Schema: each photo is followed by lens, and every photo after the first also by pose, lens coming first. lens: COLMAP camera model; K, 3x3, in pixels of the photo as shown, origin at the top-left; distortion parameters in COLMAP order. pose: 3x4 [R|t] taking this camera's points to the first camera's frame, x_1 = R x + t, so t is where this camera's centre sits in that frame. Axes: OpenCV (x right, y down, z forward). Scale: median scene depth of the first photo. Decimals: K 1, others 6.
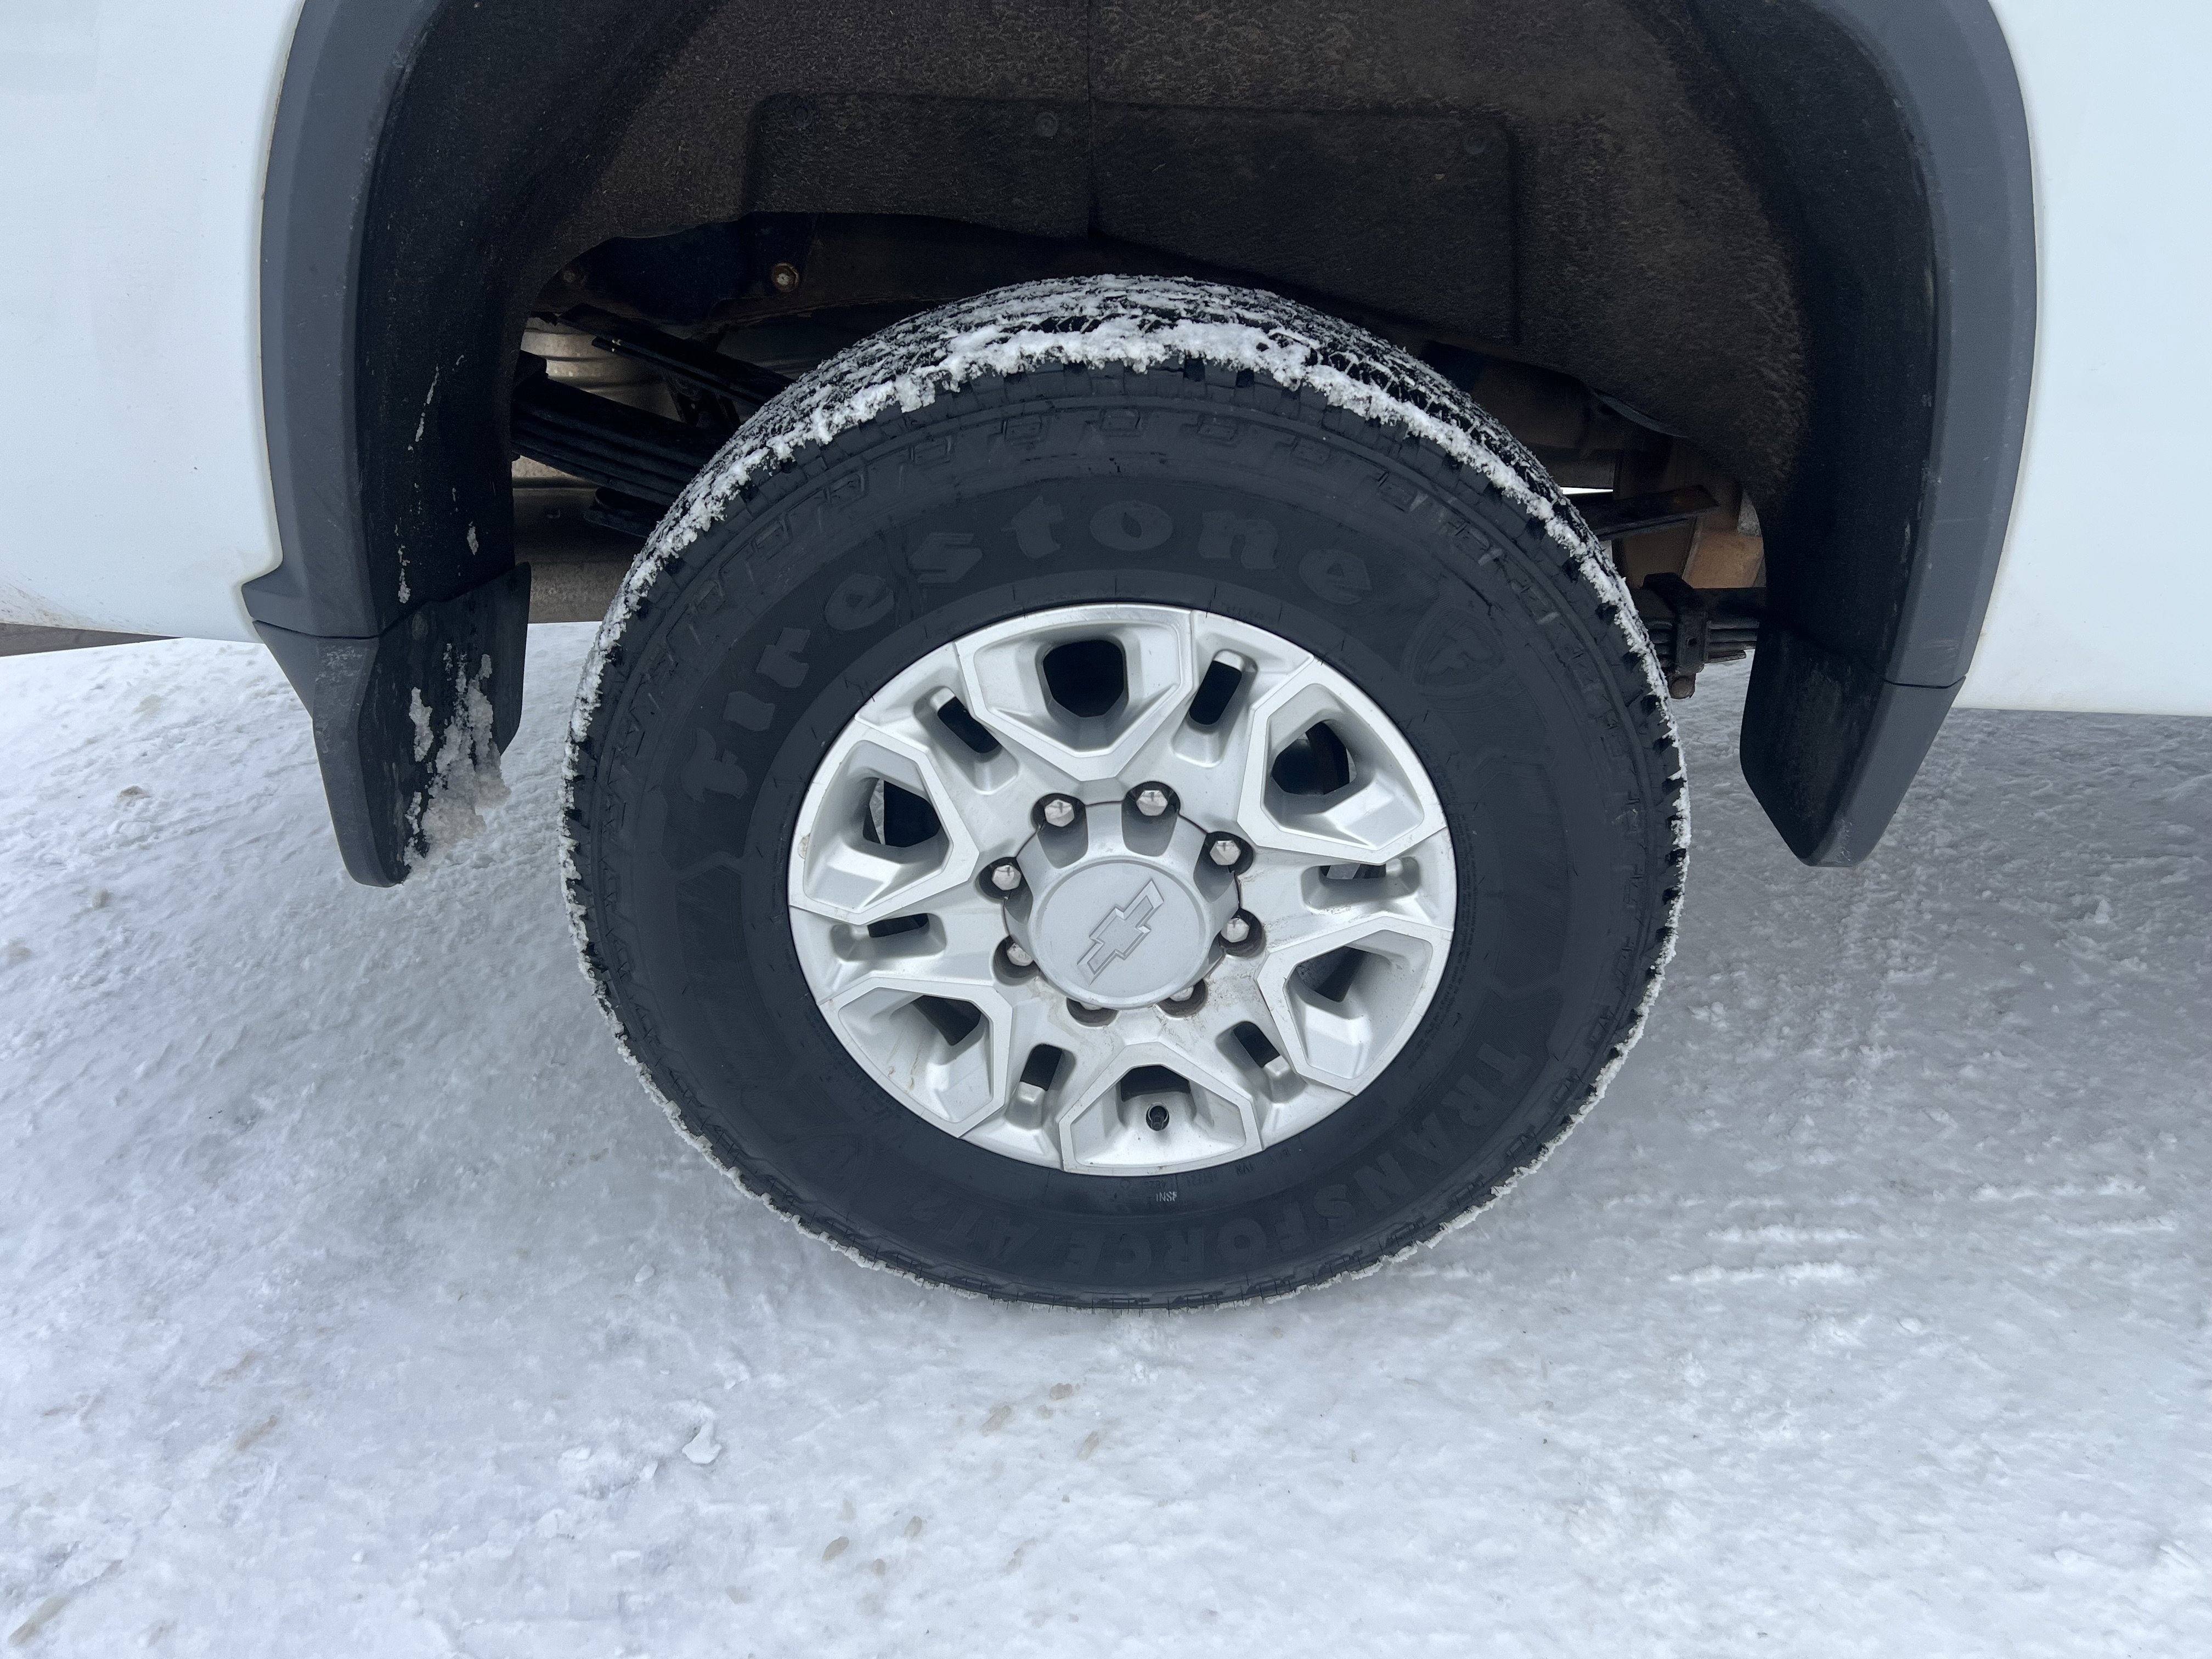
lens RADIAL K [[1671.7, 0, 1098.4], [0, 1671.7, 833.4], [0, 0, 1]] dist [0.063873, -0.065860]
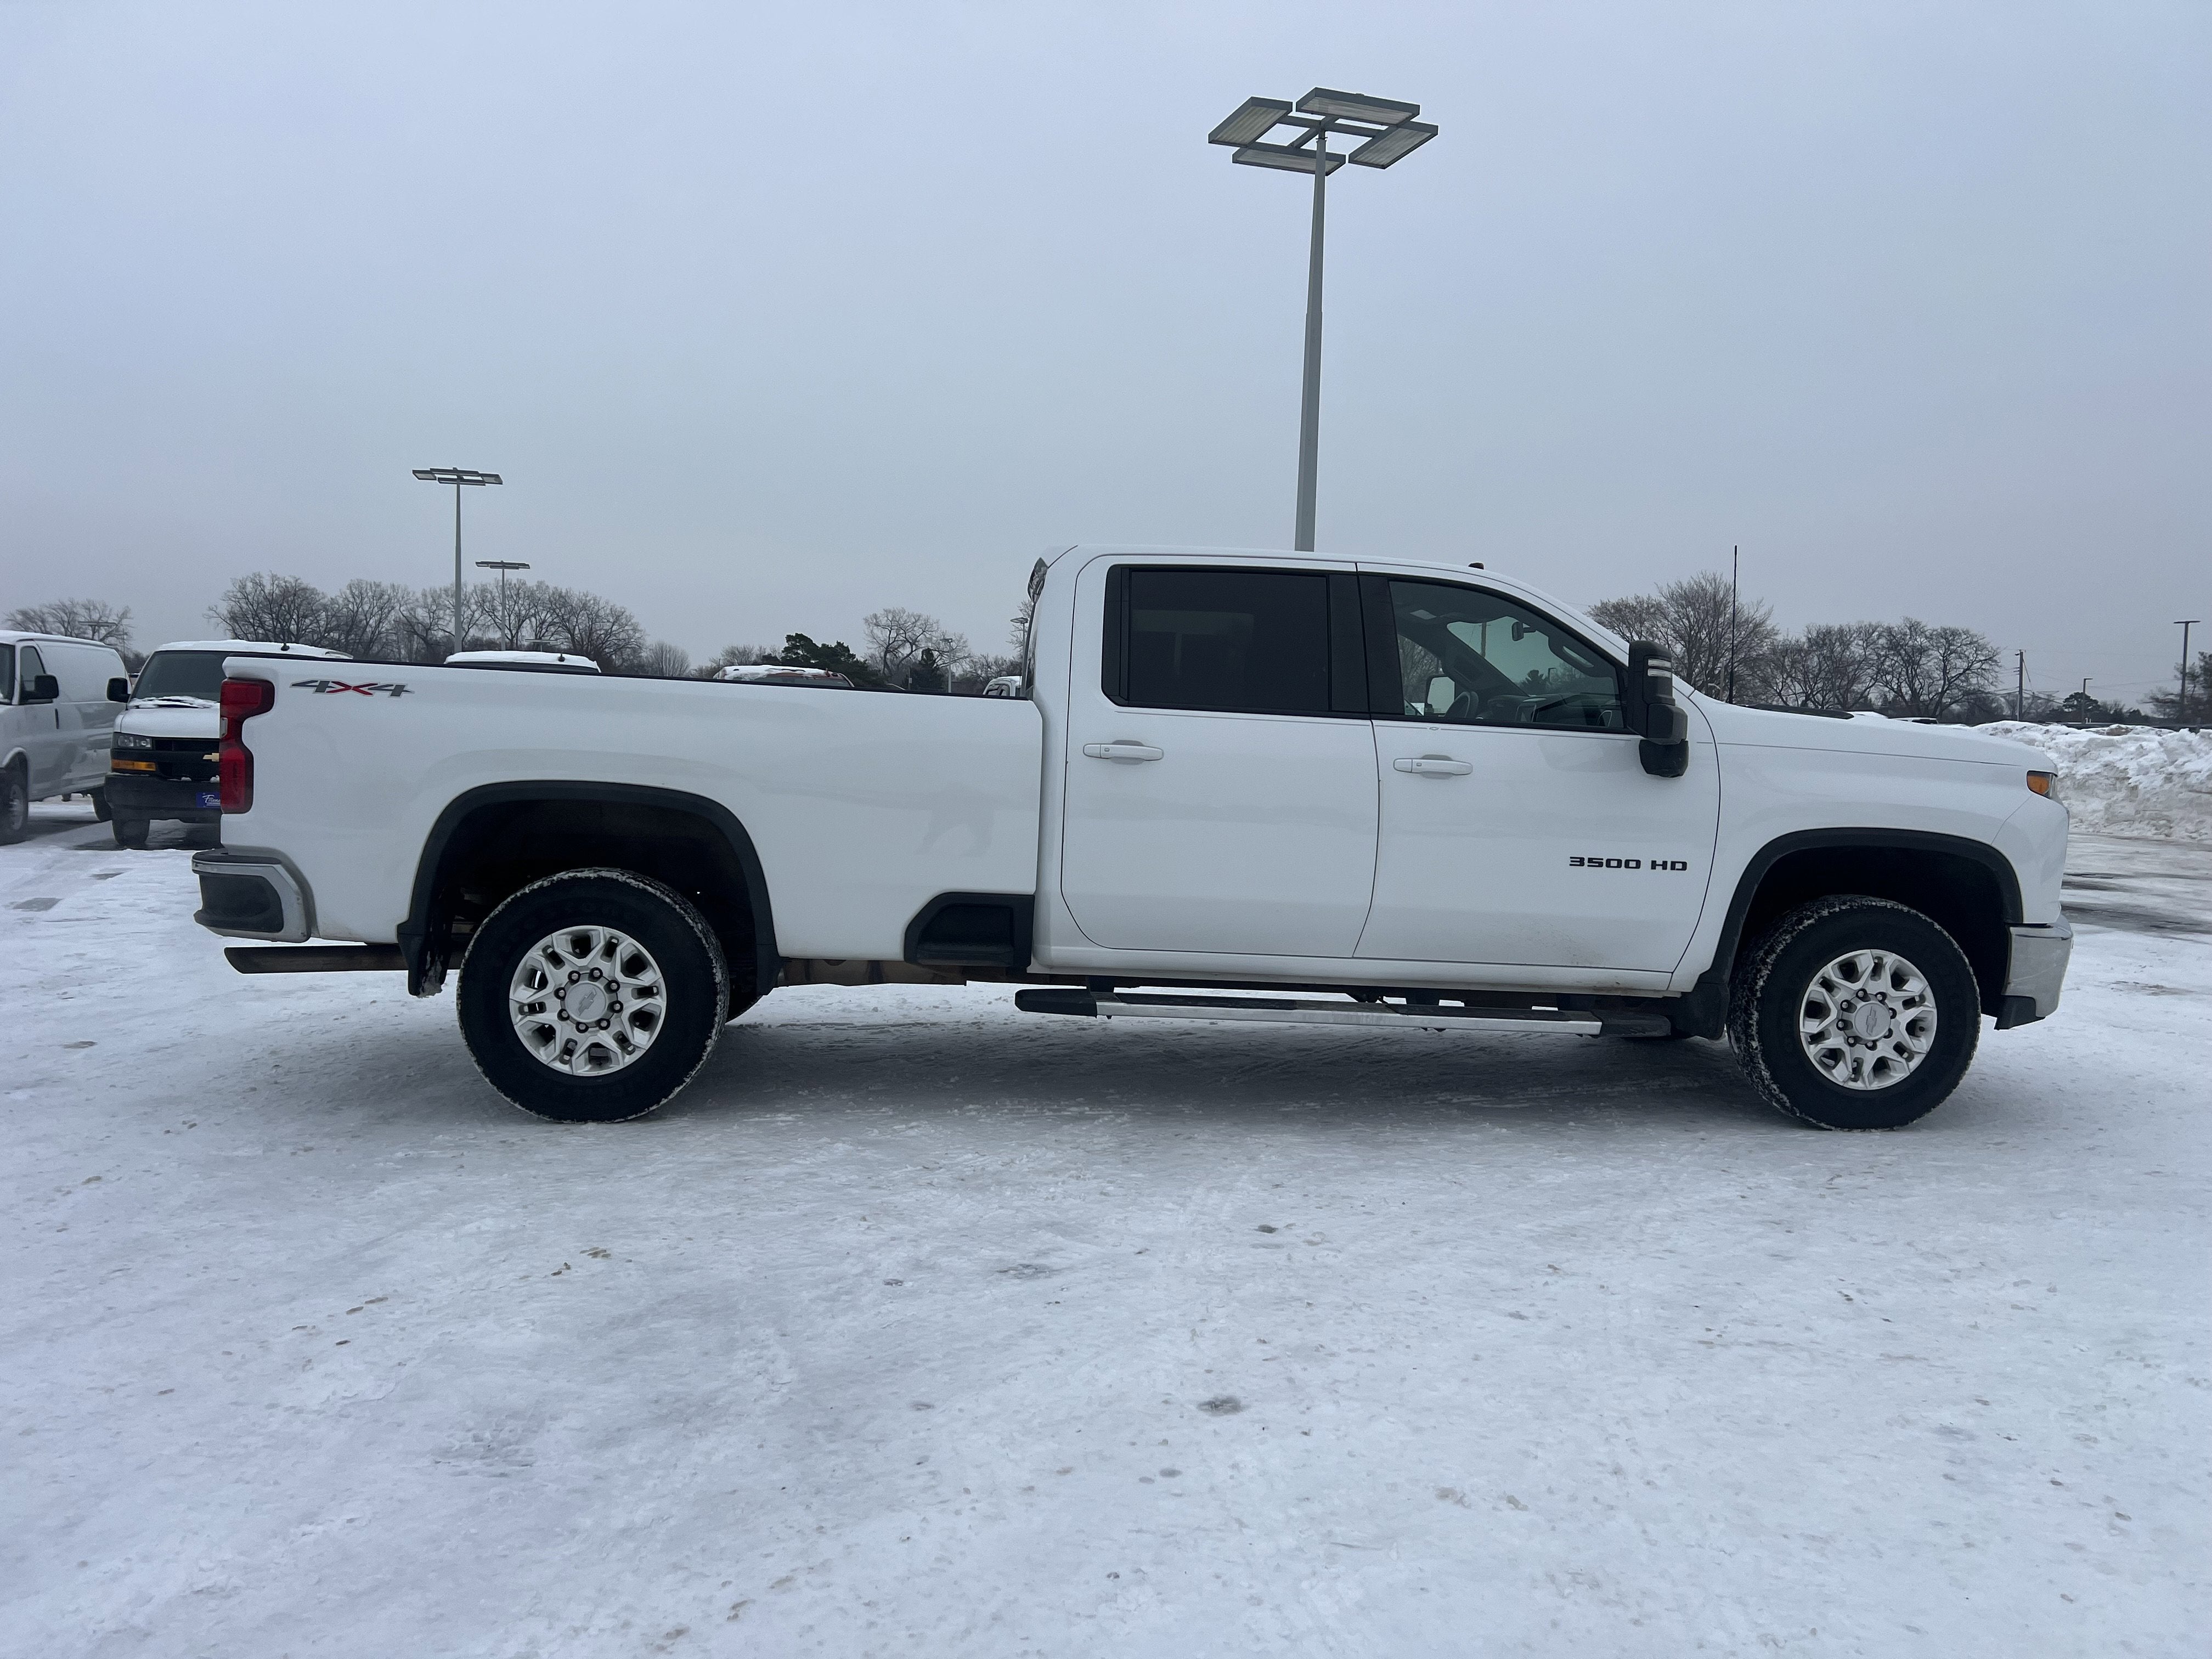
lens RADIAL K [[1671.7, 0, 1098.4], [0, 1671.7, 833.4], [0, 0, 1]] dist [0.063873, -0.065860]
pose [[0.995514, 0.007724, 0.094299, 0.919168], [0.033358, 0.904009, -0.426210, 1.564723], [-0.088539, 0.427443, 0.899696, -3.235515]]
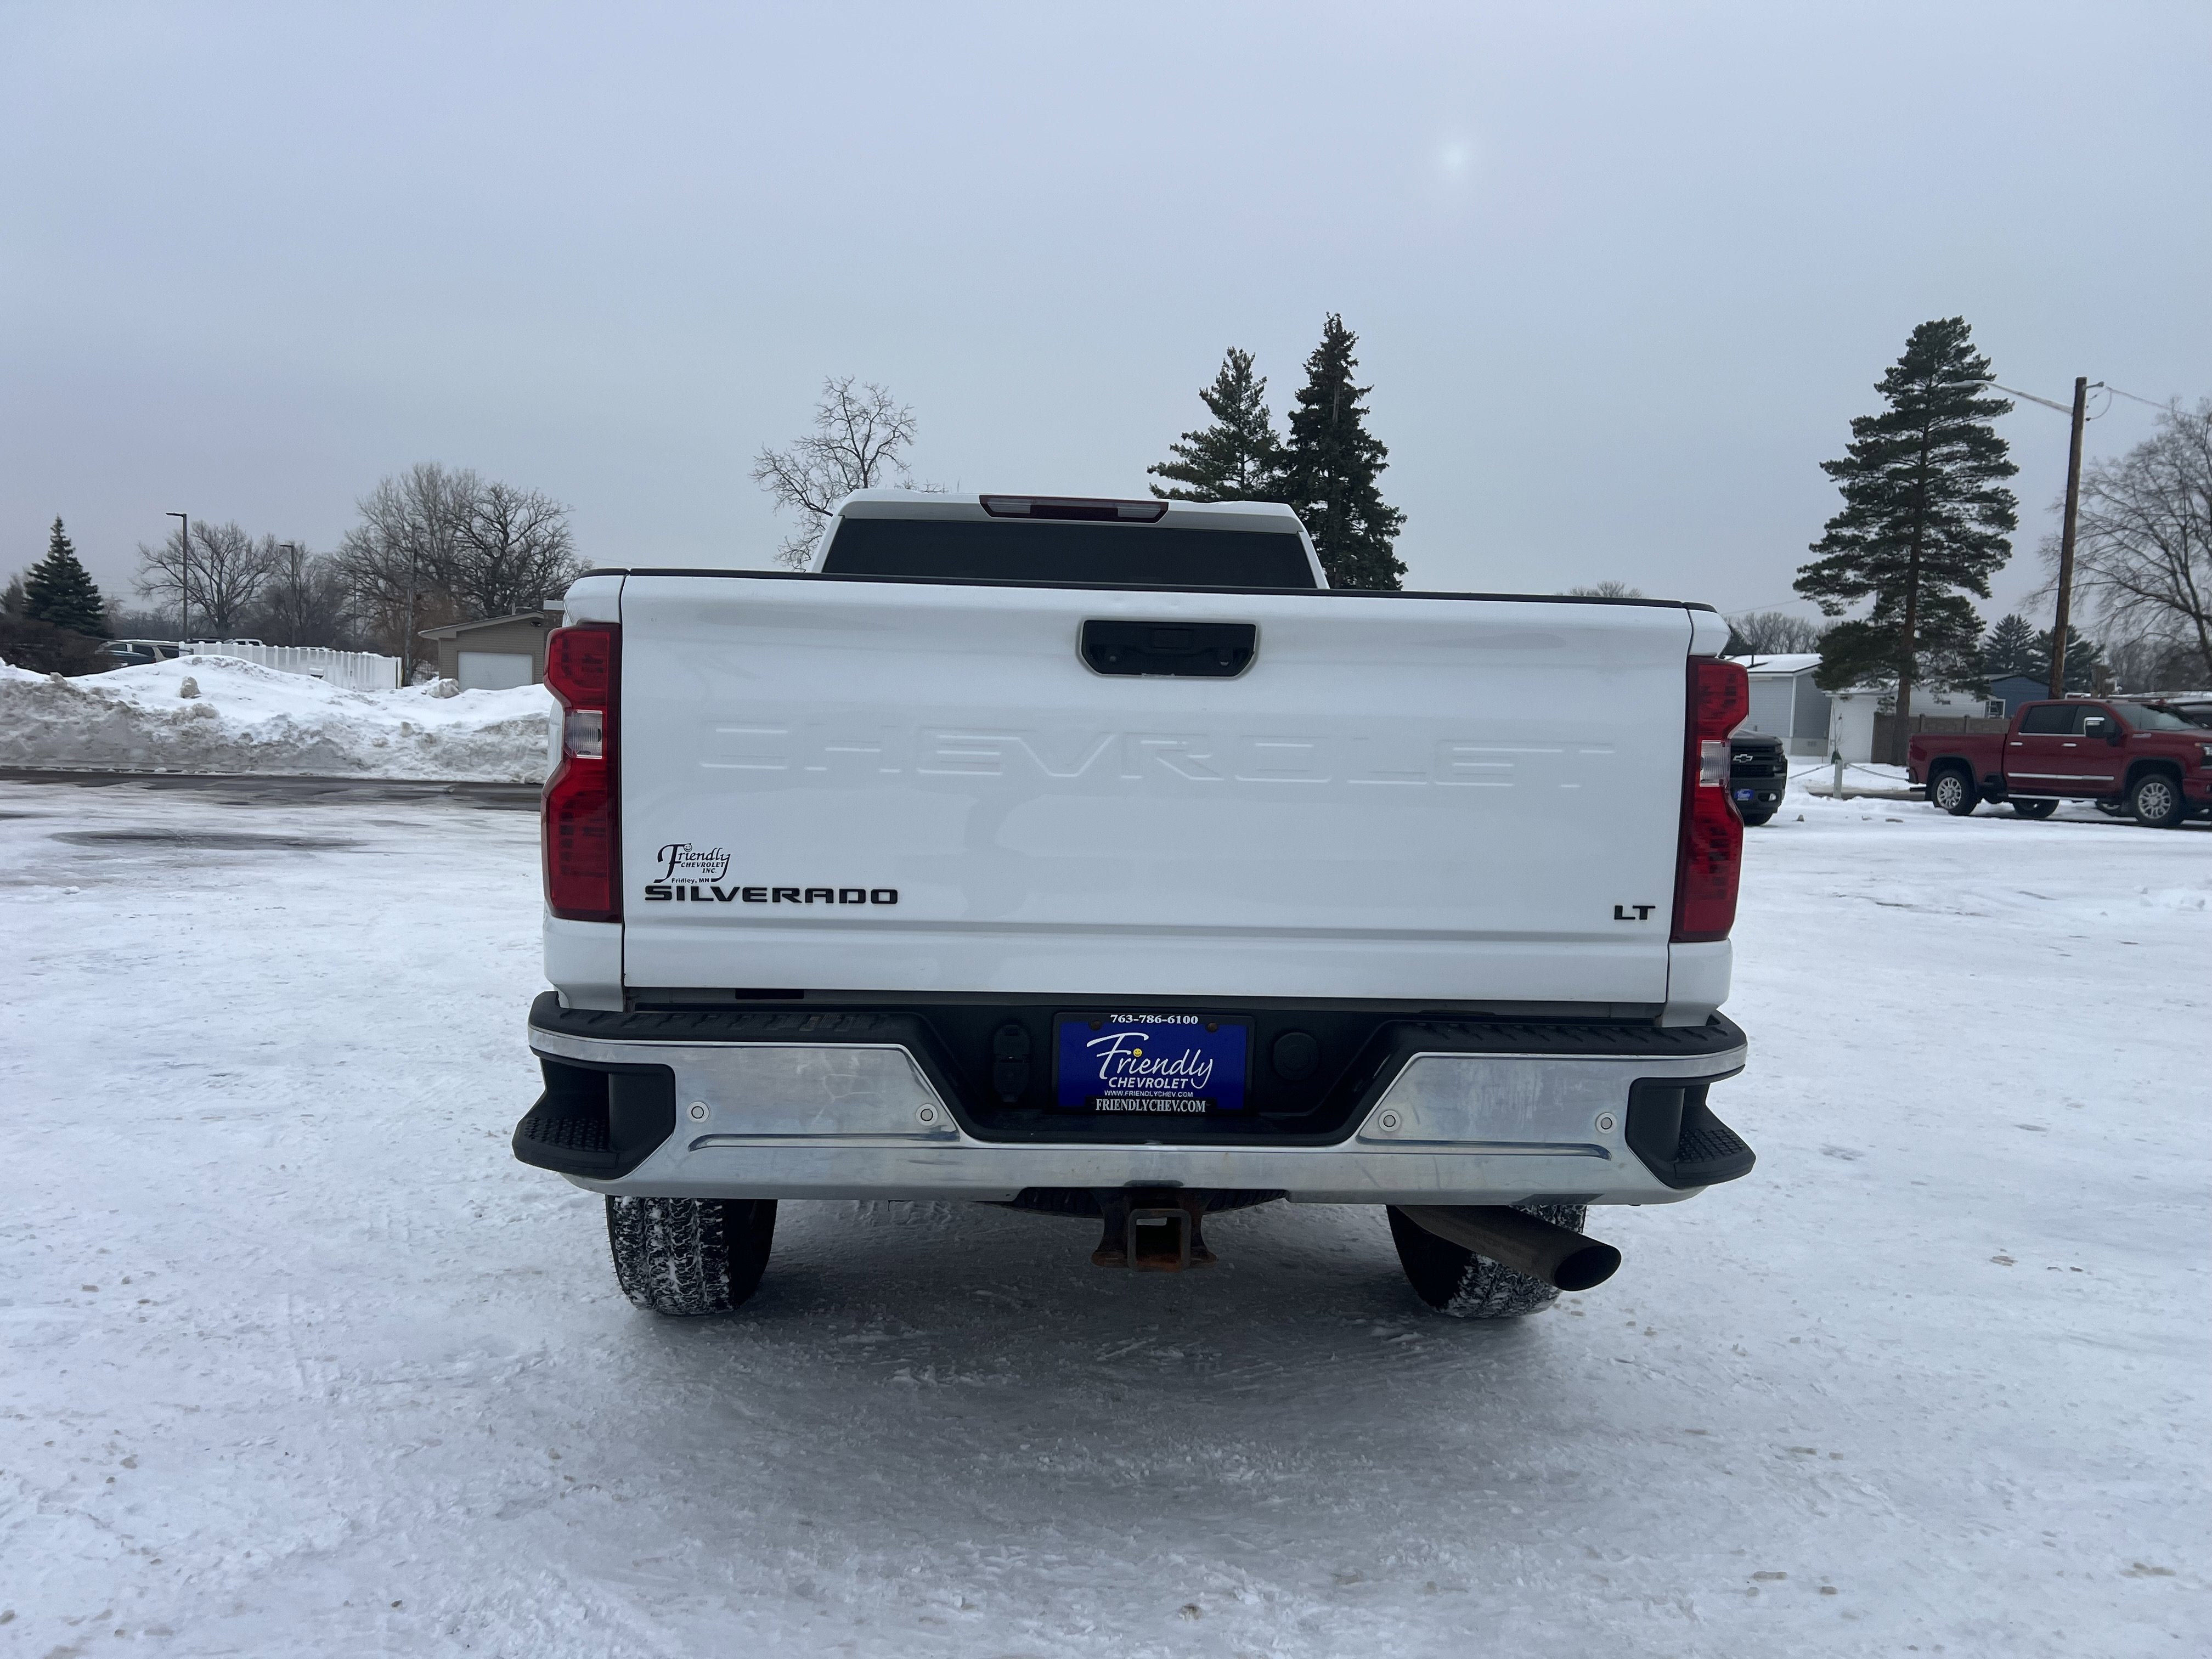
lens RADIAL K [[1667.4, 0, 1099.6], [0, 1667.4, 828.0], [0, 0, 1]] dist [0.076793, -0.082723]
pose [[-0.092784, -0.077950, 0.992630, -2.912642], [0.448906, 0.886585, 0.111582, -1.116446], [-0.888749, 0.455951, -0.047269, 1.583671]]
